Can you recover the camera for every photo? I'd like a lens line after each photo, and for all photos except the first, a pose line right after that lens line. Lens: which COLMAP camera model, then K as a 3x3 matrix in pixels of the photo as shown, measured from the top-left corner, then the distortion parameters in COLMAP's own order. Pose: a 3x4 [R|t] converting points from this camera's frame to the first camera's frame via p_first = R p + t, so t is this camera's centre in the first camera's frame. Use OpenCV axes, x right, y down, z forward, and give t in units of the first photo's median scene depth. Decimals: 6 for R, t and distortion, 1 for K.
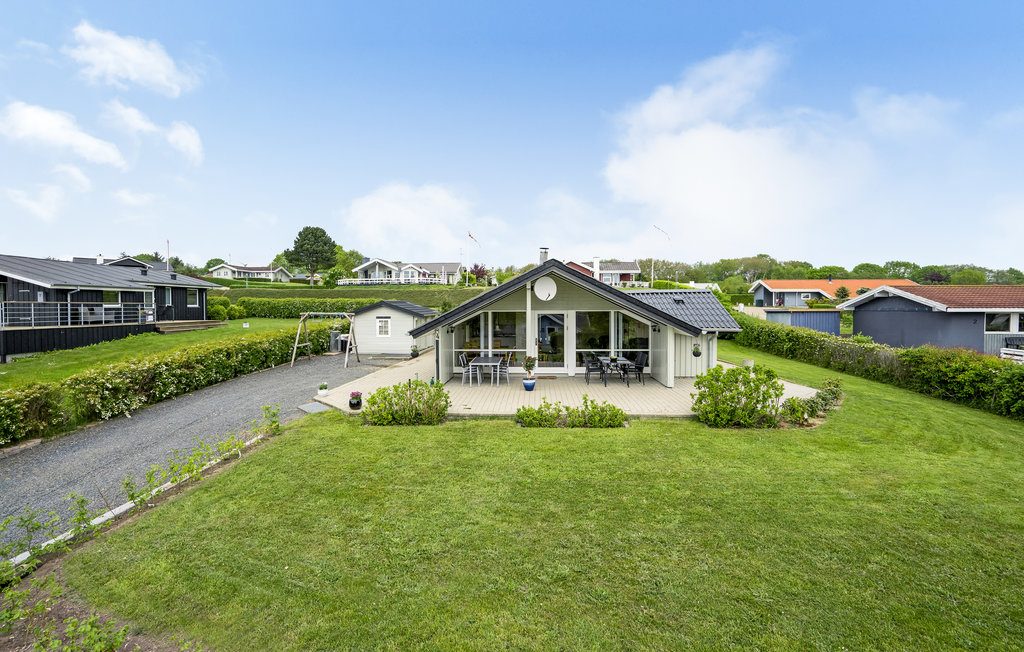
lens RADIAL K [[484.5, 0, 518.7], [0, 484.5, 325.5], [0, 0, 1]] dist [-0.033292, 0.000588]
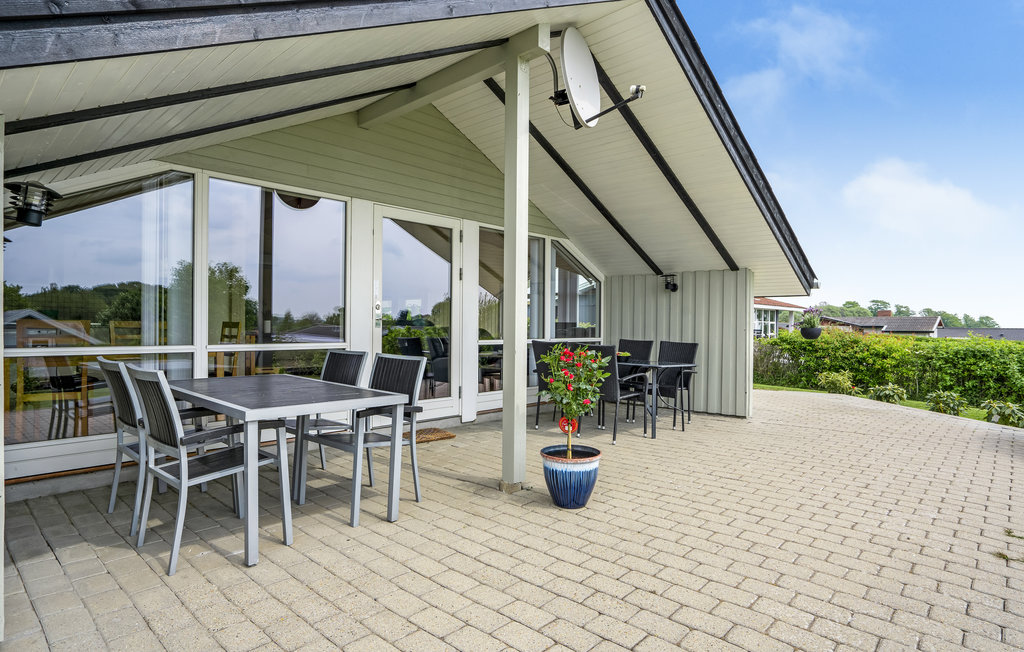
lens RADIAL K [[556.5, 0, 512.0], [0, 556.5, 326.0], [0, 0, 1]] dist [-0.029553, -0.000379]
pose [[0.651162, 0.007251, 0.758904, -0.157831], [0.018222, 0.999517, -0.025185, 0.049644], [-0.758720, 0.030228, 0.650716, 0.724714]]
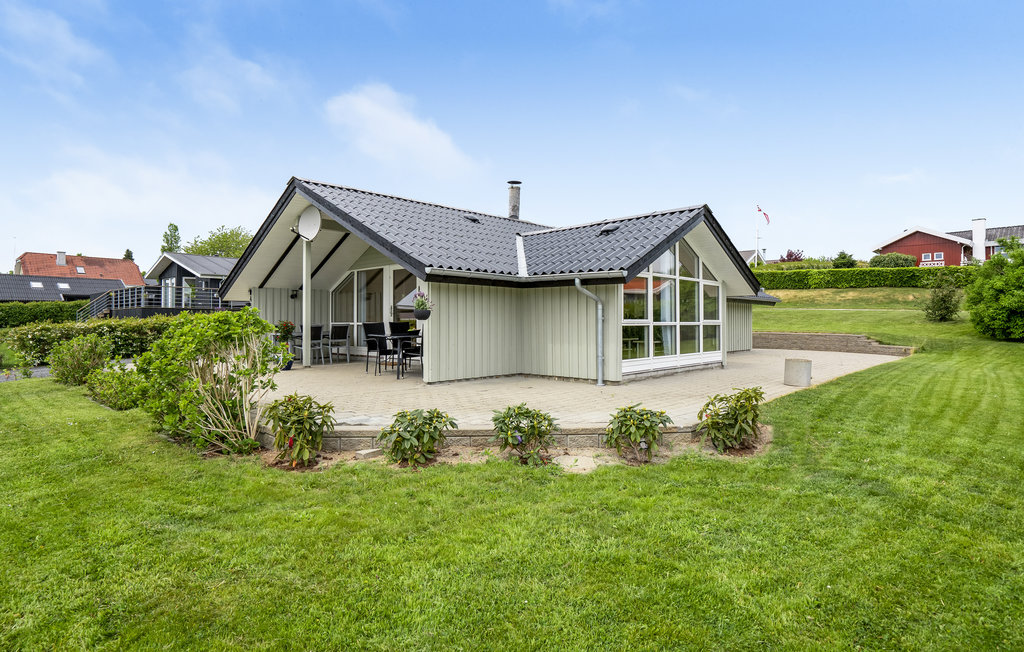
lens RADIAL K [[566.7, 0, 486.2], [0, 566.7, 321.5], [0, 0, 1]] dist [-0.074351, 0.037351]
pose [[0.733575, 0.001771, -0.679606, 0.674824], [-0.029256, 0.999152, -0.028976, 0.067514], [0.678979, 0.041139, 0.733005, 0.502228]]
